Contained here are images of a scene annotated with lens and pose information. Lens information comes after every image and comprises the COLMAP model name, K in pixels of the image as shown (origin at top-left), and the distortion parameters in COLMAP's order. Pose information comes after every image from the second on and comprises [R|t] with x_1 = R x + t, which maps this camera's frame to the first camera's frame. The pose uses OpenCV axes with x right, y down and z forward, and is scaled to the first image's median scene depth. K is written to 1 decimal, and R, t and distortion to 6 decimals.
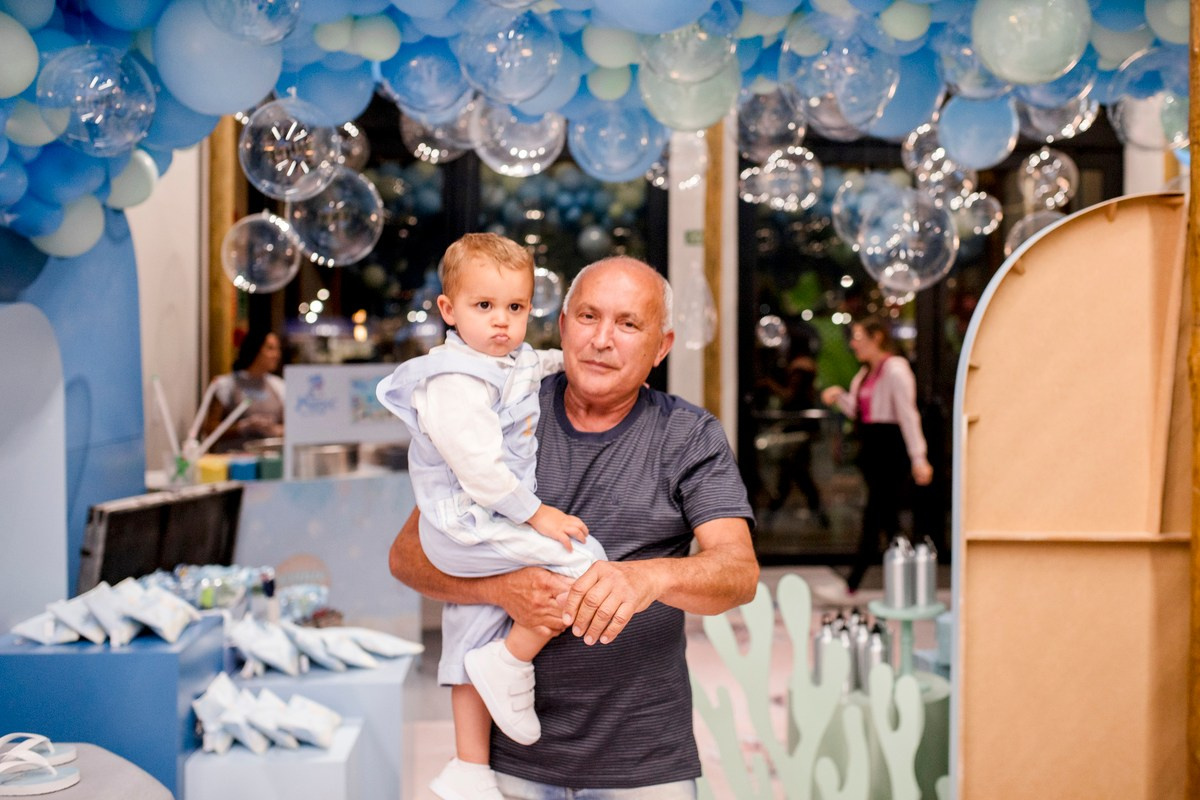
lens RADIAL K [[1222.0, 0, 600.0], [0, 1222.0, 400.0], [0, 0, 1]] dist [-0.001877, 0.003109]
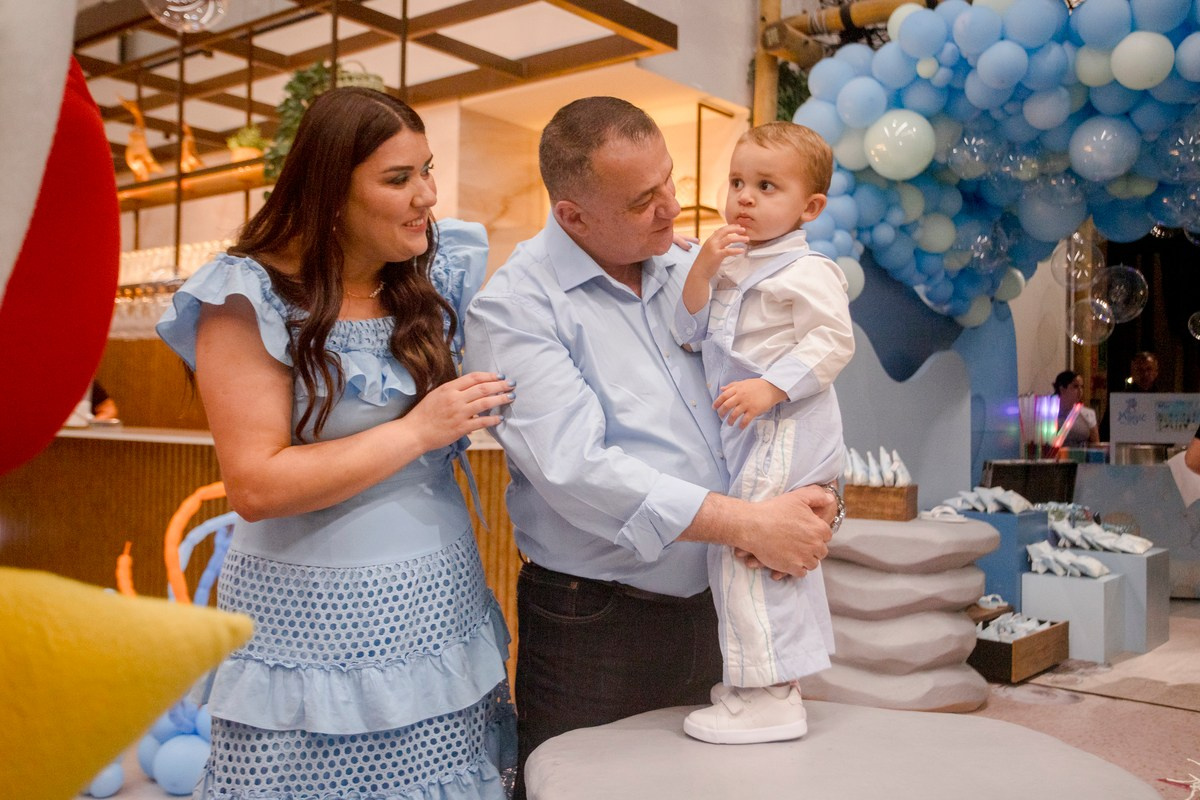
lens RADIAL K [[1182.6, 0, 600.0], [0, 1182.6, 400.0], [0, 0, 1]] dist [-0.110482, -0.000156]
pose [[0.726663, -0.028999, -0.686381, 0.409180], [-0.025225, 0.997309, -0.068841, 0.144354], [0.686530, 0.067338, 0.723976, -0.748819]]
